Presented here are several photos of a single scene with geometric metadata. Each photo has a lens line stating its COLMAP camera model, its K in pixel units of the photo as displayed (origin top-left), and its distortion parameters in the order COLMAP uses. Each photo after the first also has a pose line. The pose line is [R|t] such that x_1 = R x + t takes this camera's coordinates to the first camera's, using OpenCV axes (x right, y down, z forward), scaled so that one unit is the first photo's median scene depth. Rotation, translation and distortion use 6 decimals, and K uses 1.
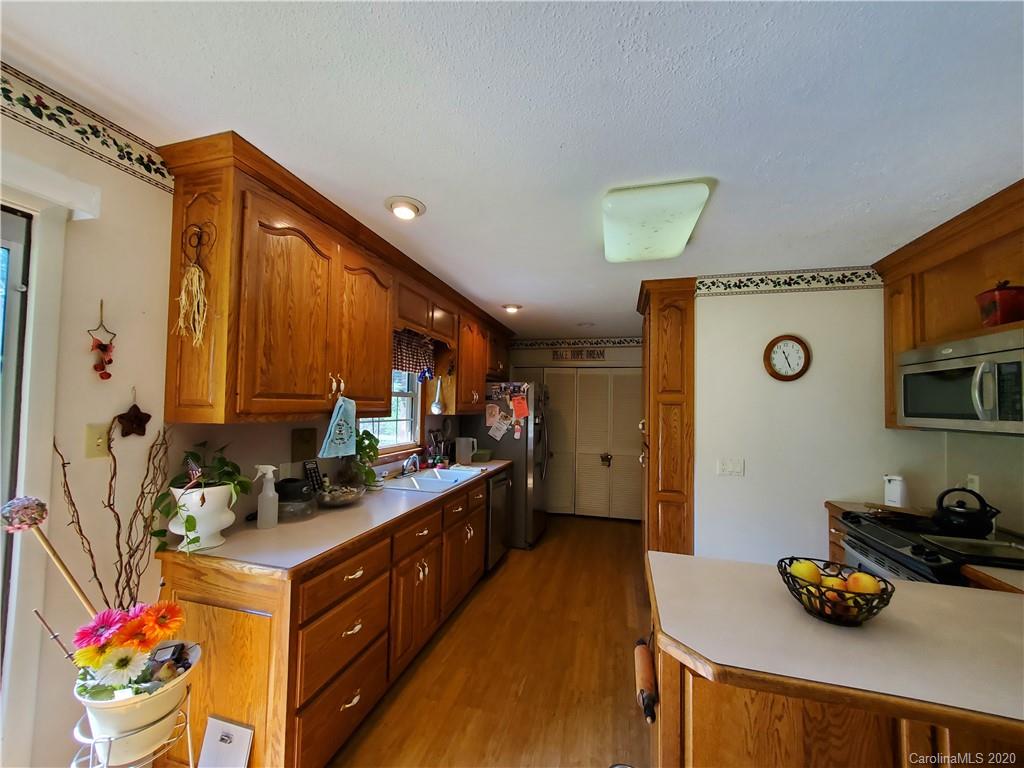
lens RADIAL K [[411.4, 0, 512.0], [0, 411.4, 384.0], [0, 0, 1]] dist [-0.001424, -0.000668]
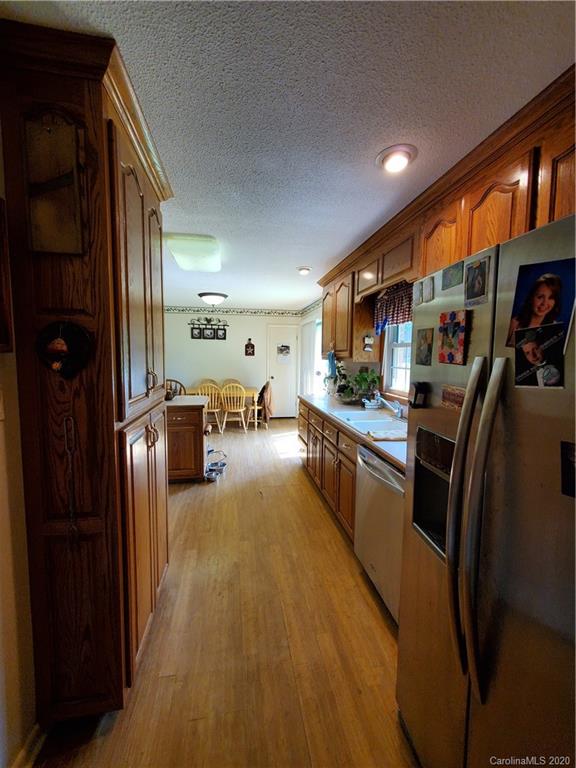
lens RADIAL K [[308.5, 0, 288.0], [0, 308.5, 384.0], [0, 0, 1]] dist [-0.001424, -0.000668]
pose [[-0.907132, 0.010323, -0.420720, 0.432148], [-0.005292, 0.999340, 0.035932, 0.122457], [0.420813, 0.034821, -0.906479, 1.964666]]
